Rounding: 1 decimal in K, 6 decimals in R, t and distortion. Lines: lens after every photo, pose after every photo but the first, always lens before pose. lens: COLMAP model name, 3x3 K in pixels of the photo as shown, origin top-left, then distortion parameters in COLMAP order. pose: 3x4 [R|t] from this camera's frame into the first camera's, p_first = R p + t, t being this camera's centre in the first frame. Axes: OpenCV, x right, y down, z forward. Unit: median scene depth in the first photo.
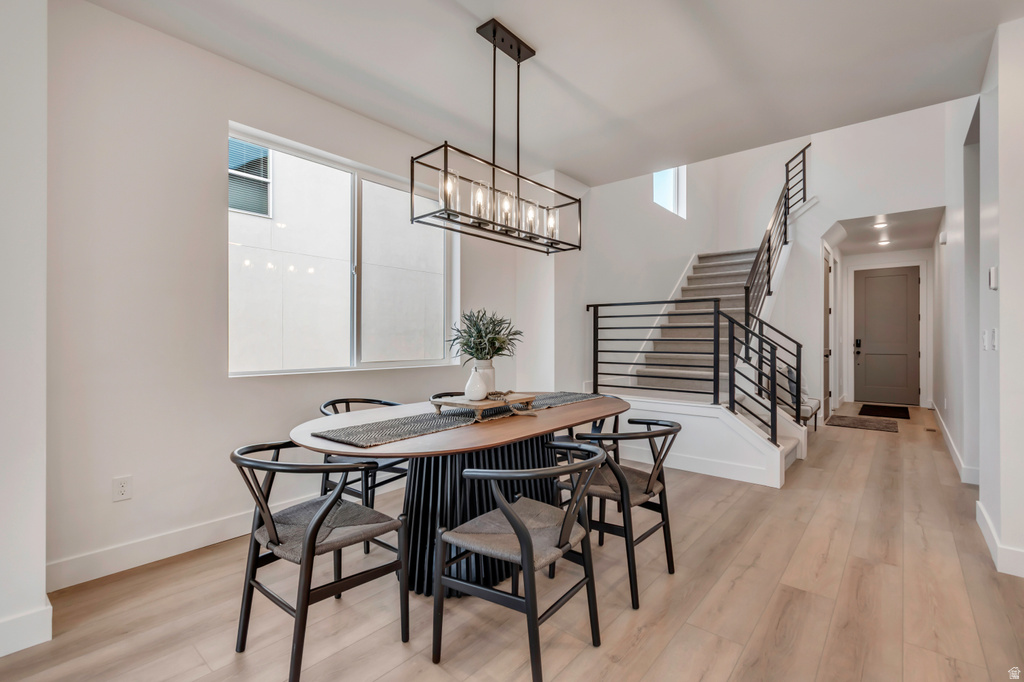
lens RADIAL K [[459.2, 0, 515.5], [0, 459.2, 337.2], [0, 0, 1]] dist [0.000981, -0.000230]
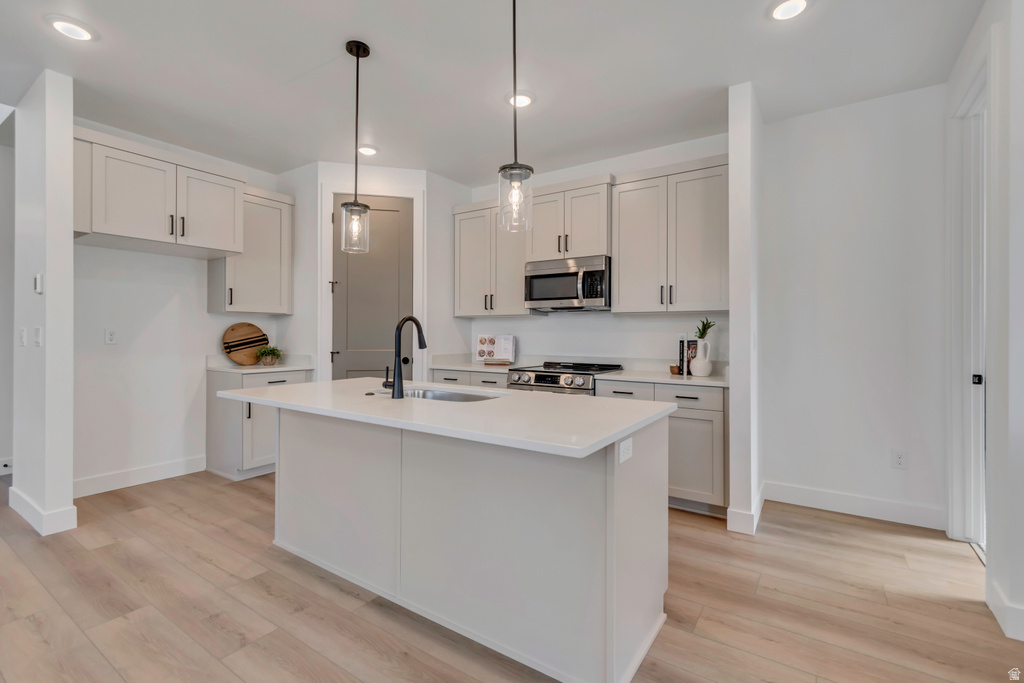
lens RADIAL K [[459.2, 0, 515.5], [0, 459.2, 337.7], [0, 0, 1]] dist [0.000981, -0.000230]
pose [[-0.113741, -0.010121, 0.993459, -0.122561], [-0.009878, 0.999910, 0.009056, -0.008223], [-0.993461, -0.008783, -0.113831, -0.027501]]
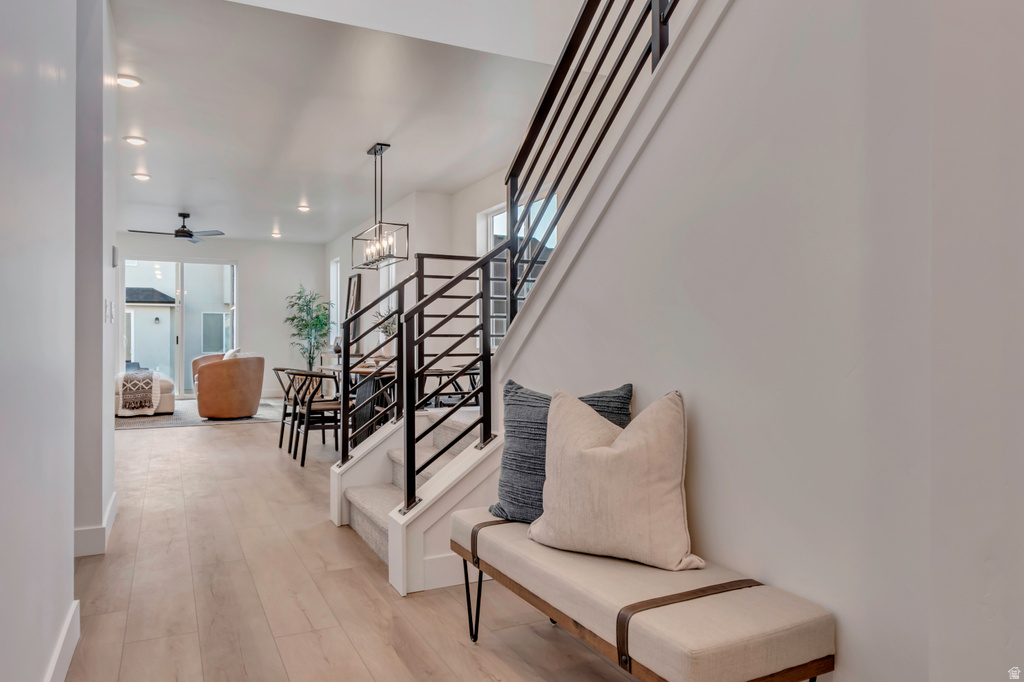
lens RADIAL K [[686.6, 0, 512.0], [0, 686.6, 341.0], [0, 0, 1]] dist [-0.008676, -0.001067]
pose [[-0.395248, -0.001089, -0.918574, 1.143790], [0.003085, 0.999992, -0.002512, 0.039385], [0.918569, -0.003826, -0.395241, 1.332812]]
